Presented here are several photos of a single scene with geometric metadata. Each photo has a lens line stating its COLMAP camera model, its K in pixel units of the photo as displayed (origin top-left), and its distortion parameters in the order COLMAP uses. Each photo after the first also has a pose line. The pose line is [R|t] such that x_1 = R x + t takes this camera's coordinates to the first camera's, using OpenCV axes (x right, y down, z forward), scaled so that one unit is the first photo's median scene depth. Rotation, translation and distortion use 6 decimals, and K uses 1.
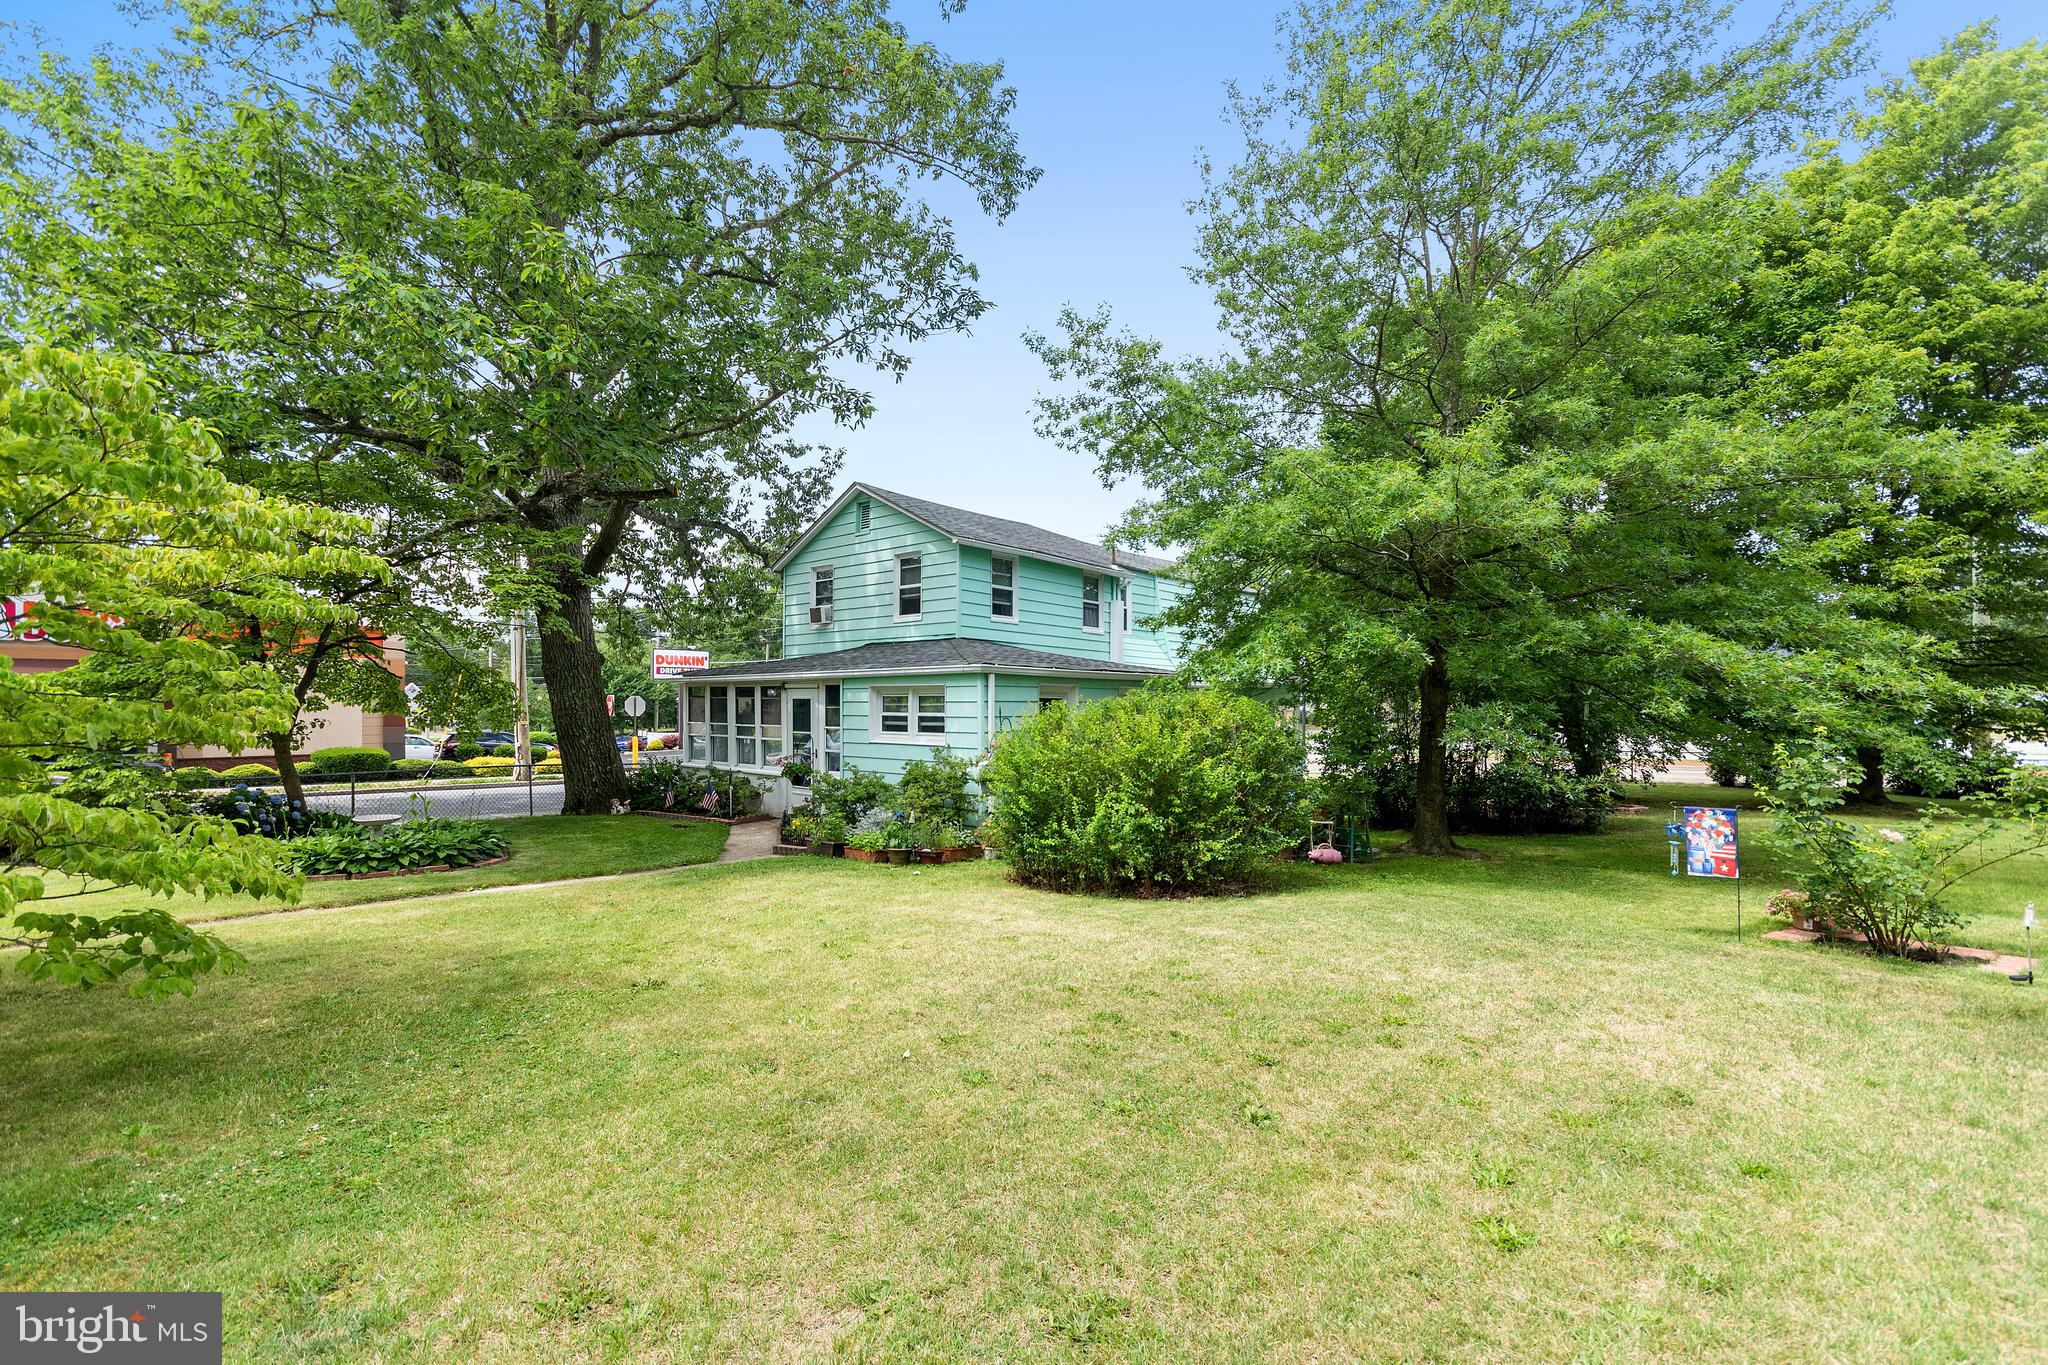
lens RADIAL K [[911.9, 0, 1022.4], [0, 911.9, 703.7], [0, 0, 1]] dist [0.006837, 0.000845]
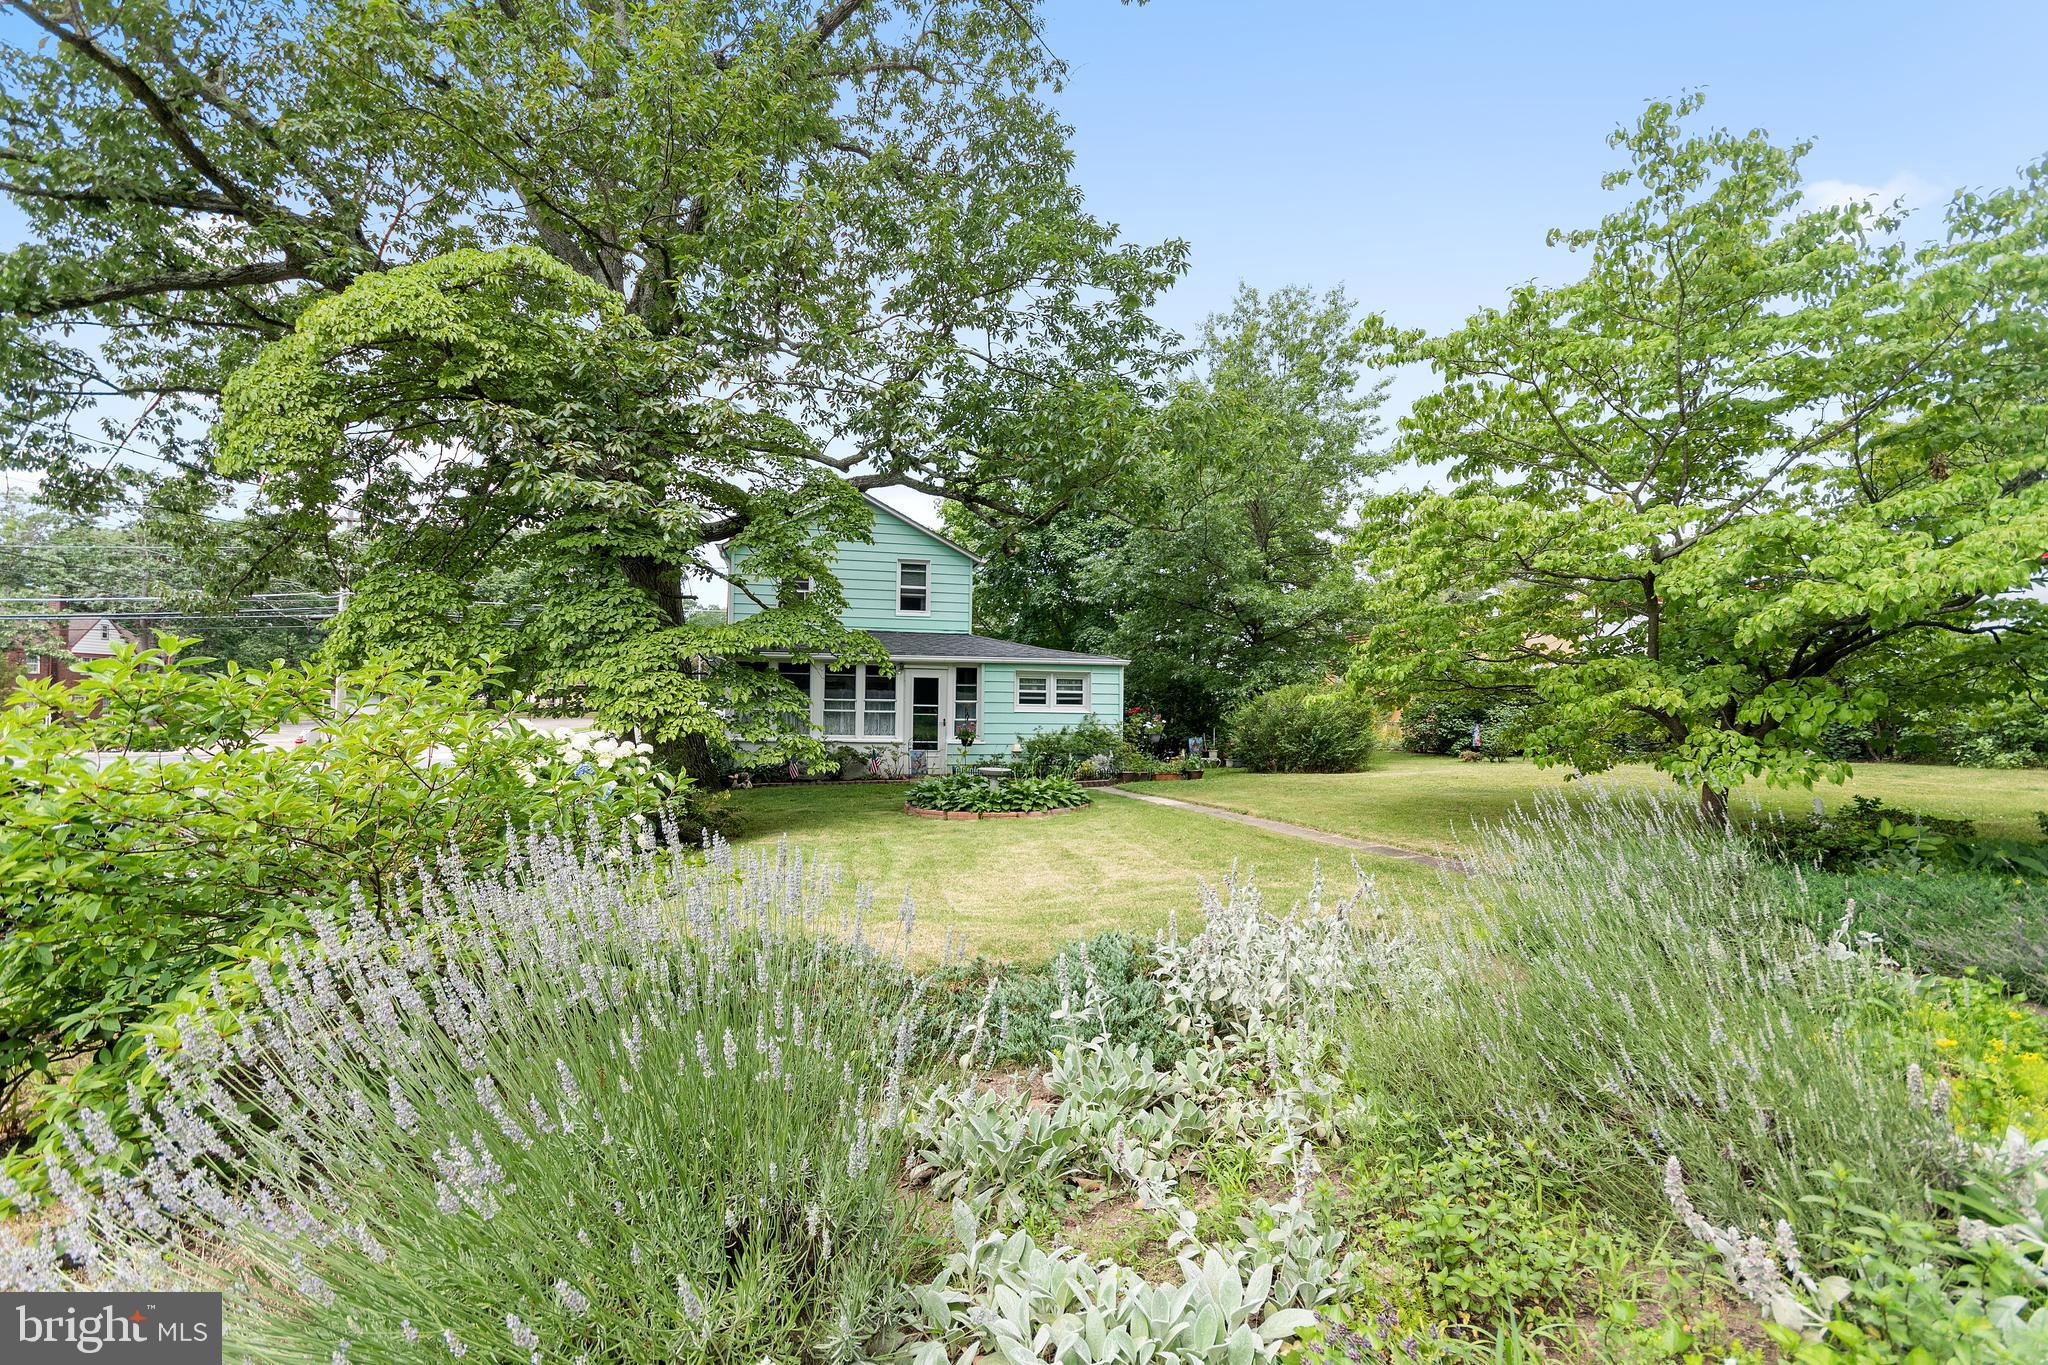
lens RADIAL K [[911.9, 0, 1026.6], [0, 911.9, 702.1], [0, 0, 1]] dist [0.006837, 0.000845]
pose [[0.571155, 0.004665, 0.820829, -1.125888], [-0.011337, 0.999933, 0.002206, 0.021608], [-0.820764, -0.010565, 0.571170, 0.195345]]
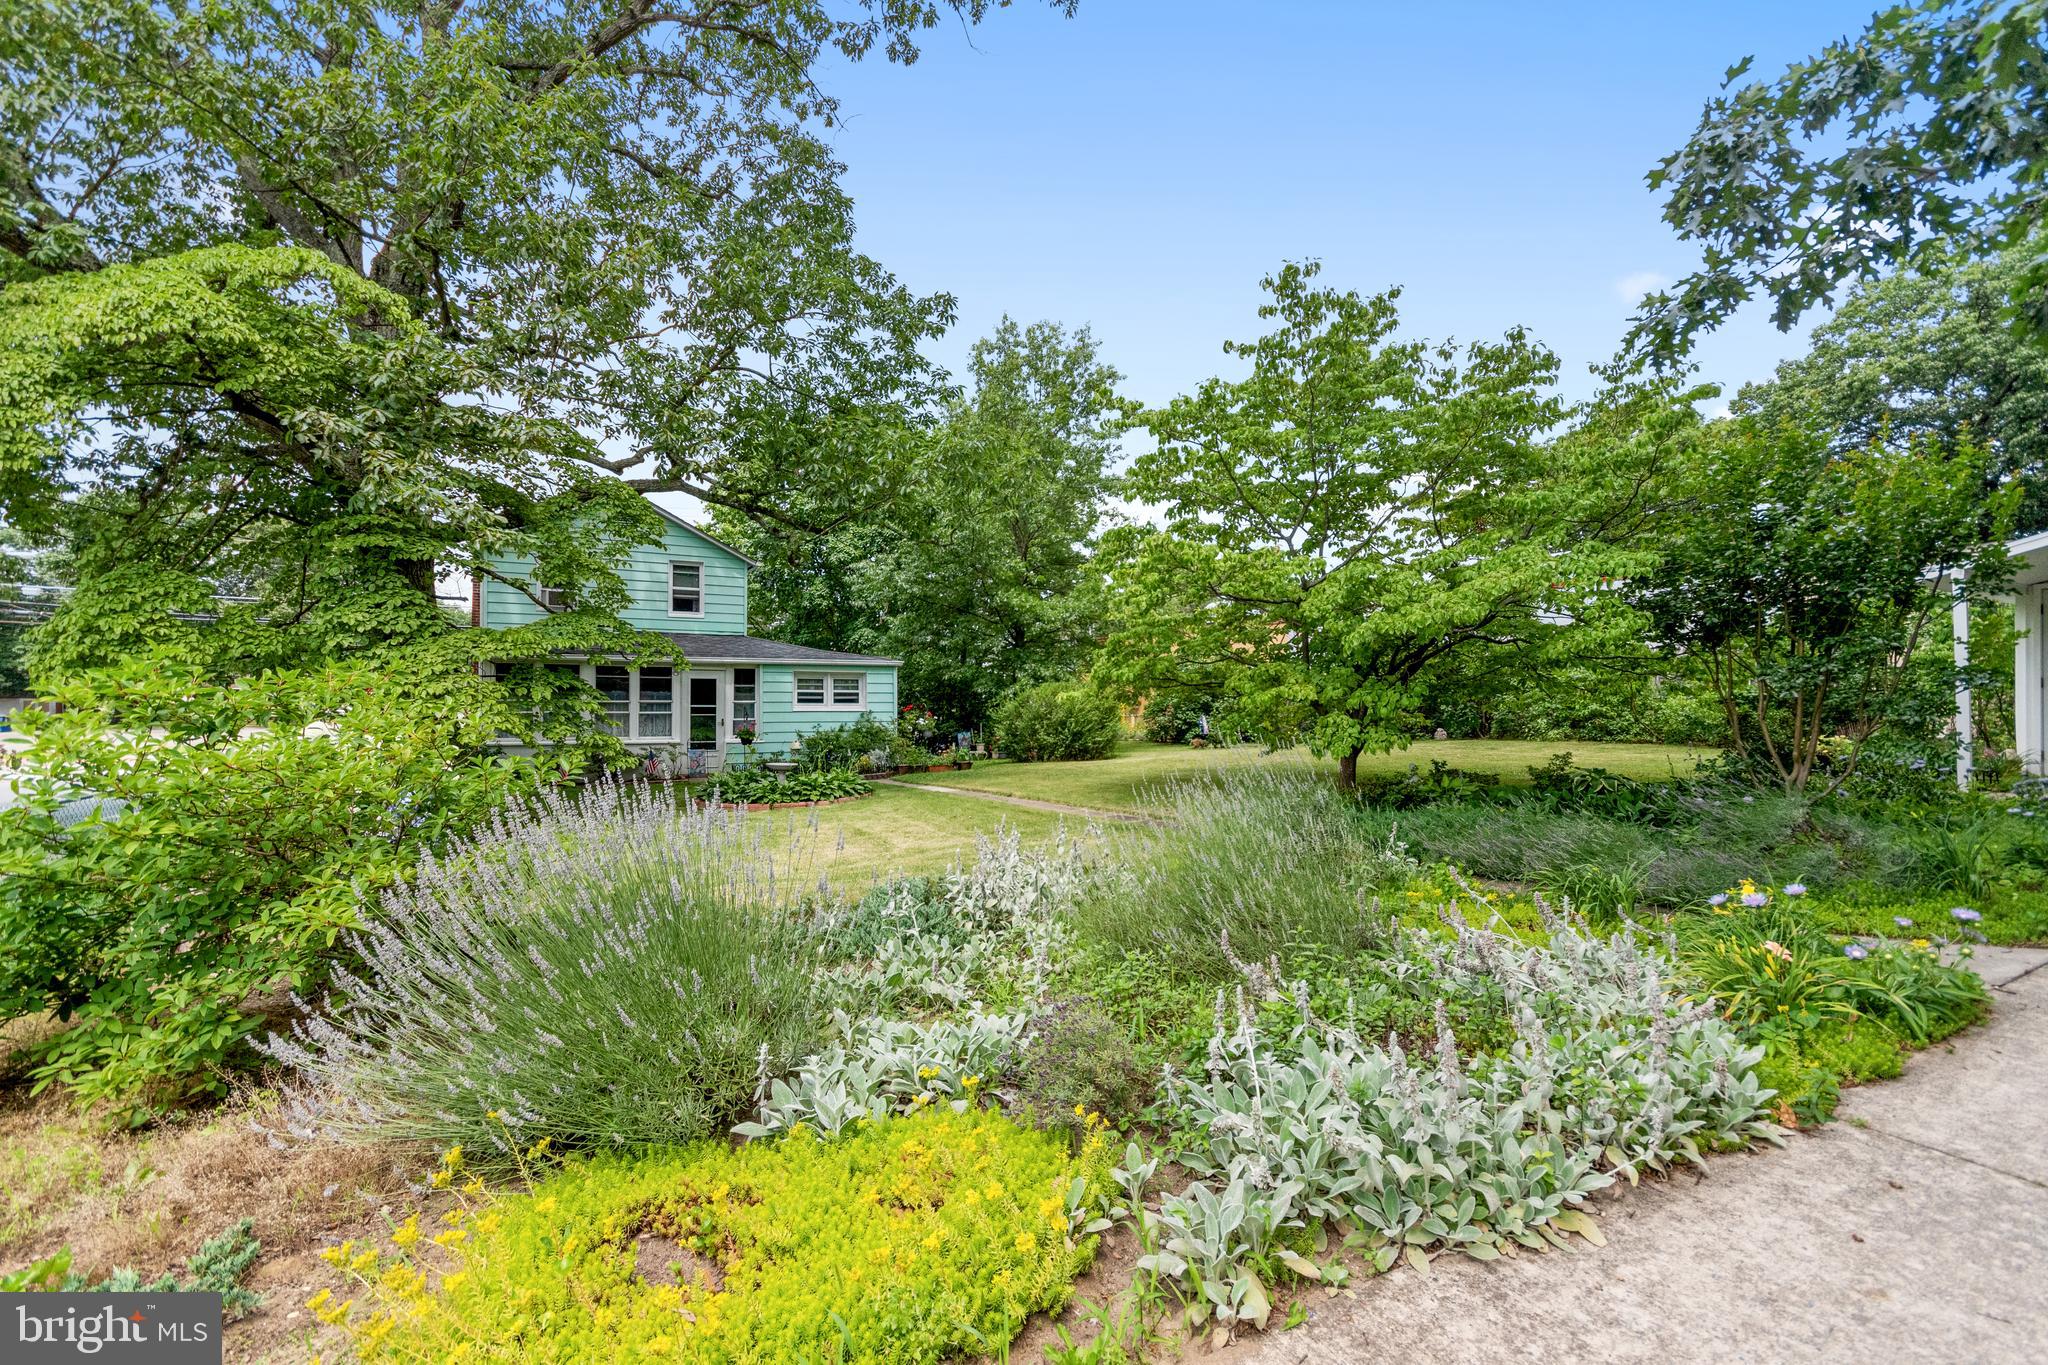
lens RADIAL K [[911.9, 0, 1015.6], [0, 911.9, 703.6], [0, 0, 1]] dist [0.006837, 0.000845]
pose [[0.357535, -0.003255, 0.933894, -1.205694], [0.000010, 0.999994, 0.003482, 0.022962], [-0.933900, -0.001235, 0.357533, 0.163844]]
